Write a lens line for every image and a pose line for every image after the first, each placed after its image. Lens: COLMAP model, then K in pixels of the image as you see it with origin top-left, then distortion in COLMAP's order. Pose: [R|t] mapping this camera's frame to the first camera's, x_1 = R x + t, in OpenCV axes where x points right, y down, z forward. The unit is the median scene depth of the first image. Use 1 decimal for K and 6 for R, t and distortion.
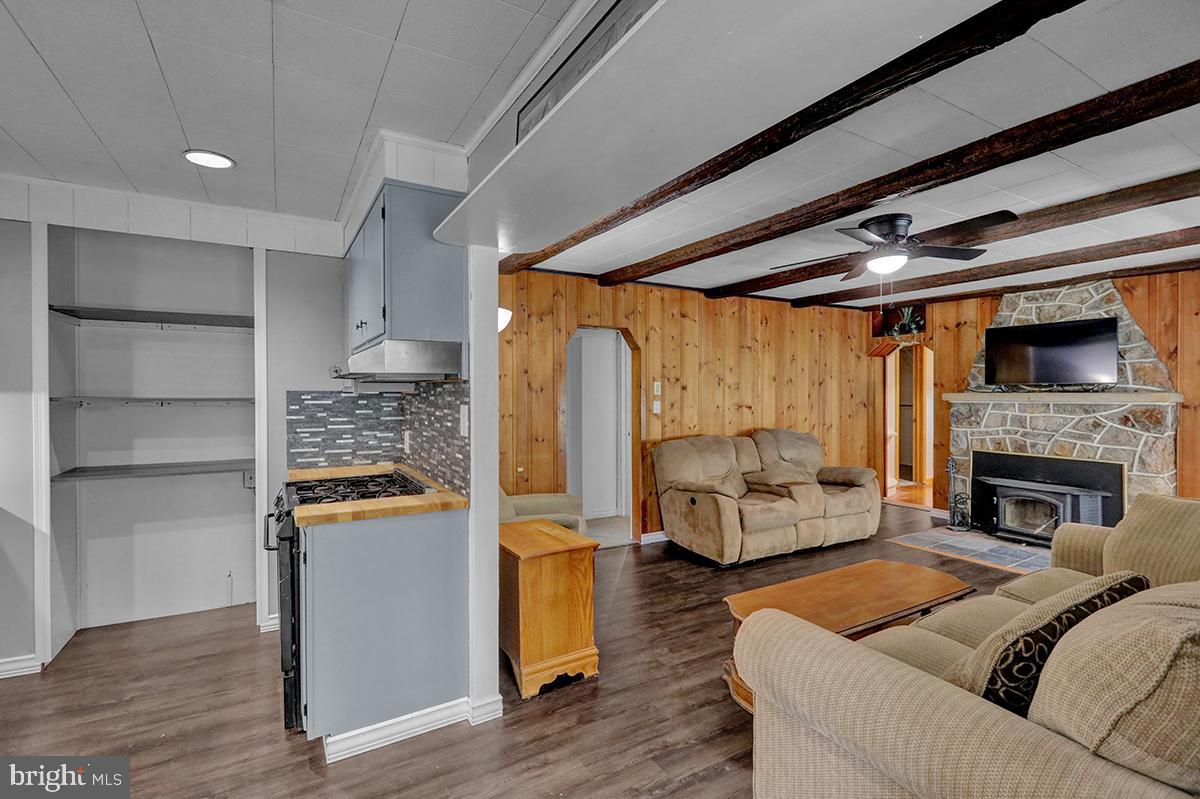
lens RADIAL K [[565.3, 0, 599.4], [0, 565.3, 396.1], [0, 0, 1]] dist [0.002877, 0.001639]
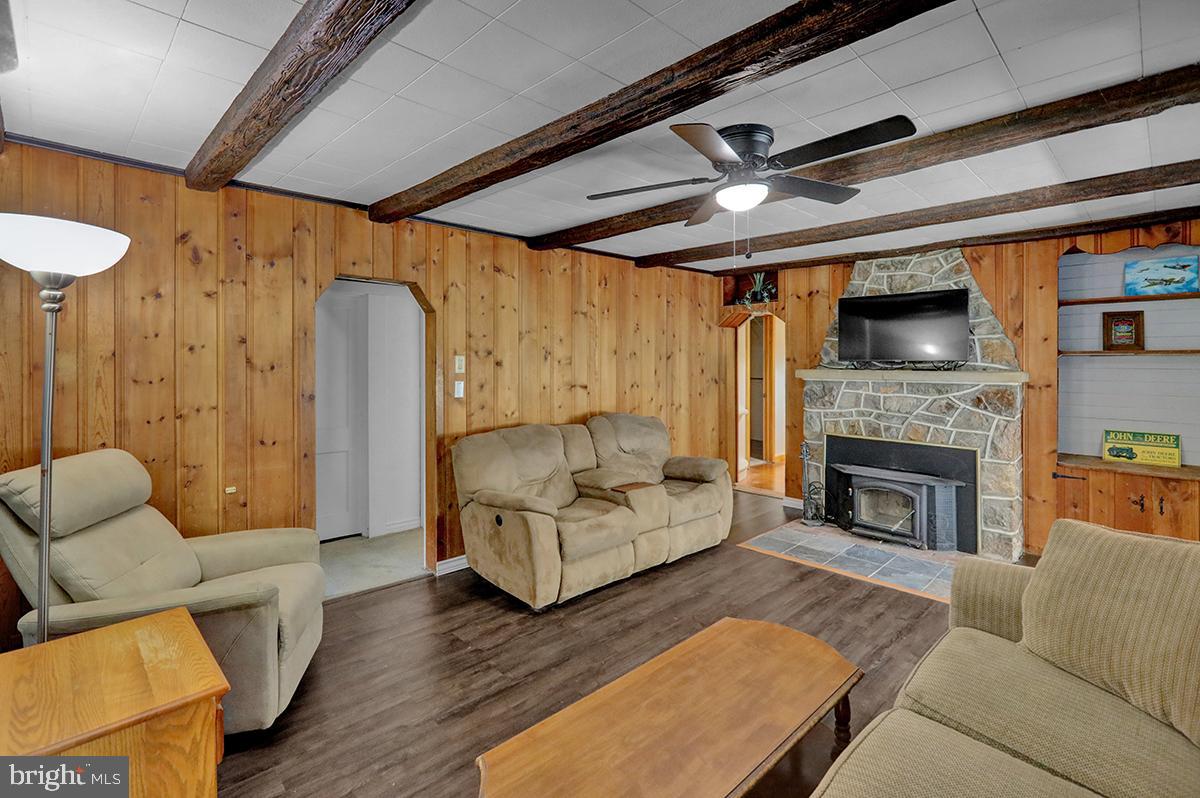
lens RADIAL K [[565.3, 0, 608.9], [0, 565.3, 358.0], [0, 0, 1]] dist [0.002877, 0.001639]
pose [[0.969119, 0.003770, 0.246565, 0.112060], [-0.001400, 0.999951, -0.009786, -0.015773], [-0.246589, 0.009139, 0.969077, 0.231435]]
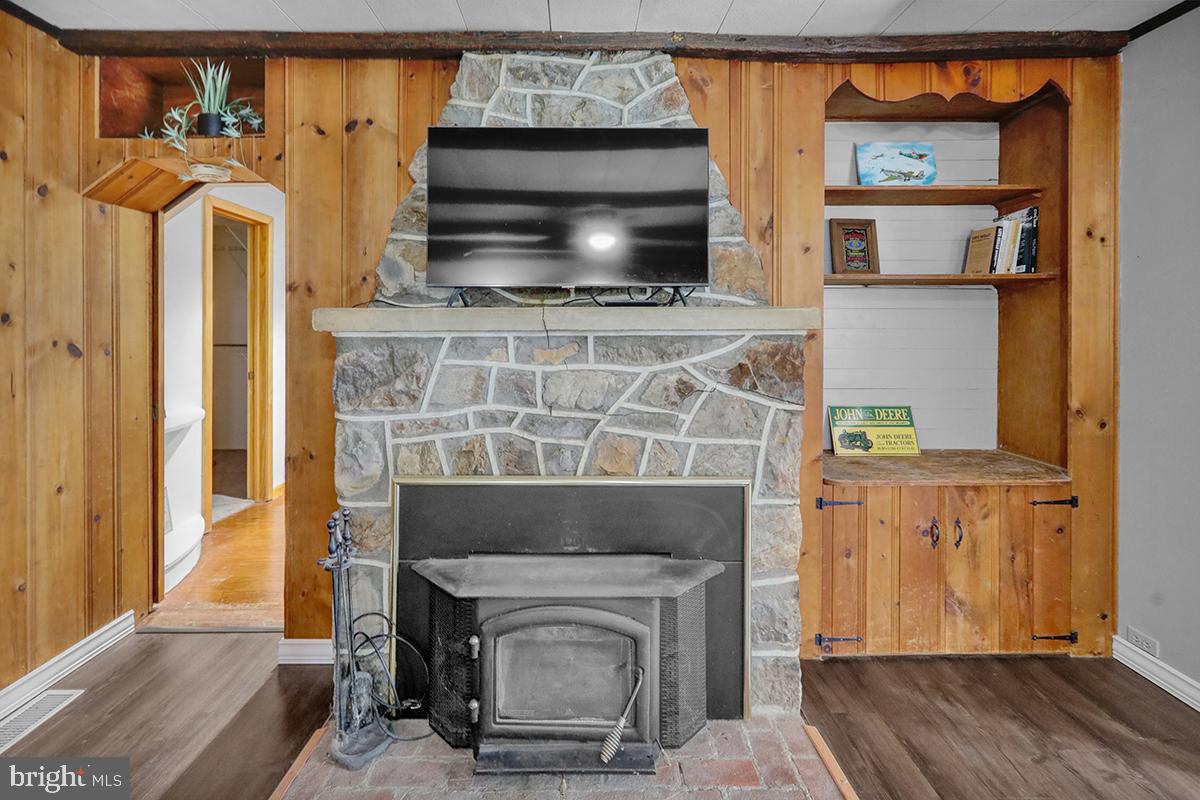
lens RADIAL K [[565.3, 0, 584.4], [0, 565.3, 324.1], [0, 0, 1]] dist [0.002877, 0.001639]
pose [[0.526355, 0.008719, 0.850220, 0.458077], [0.006761, 0.999873, -0.014440, 0.010144], [-0.850238, 0.013349, 0.526229, 0.774311]]
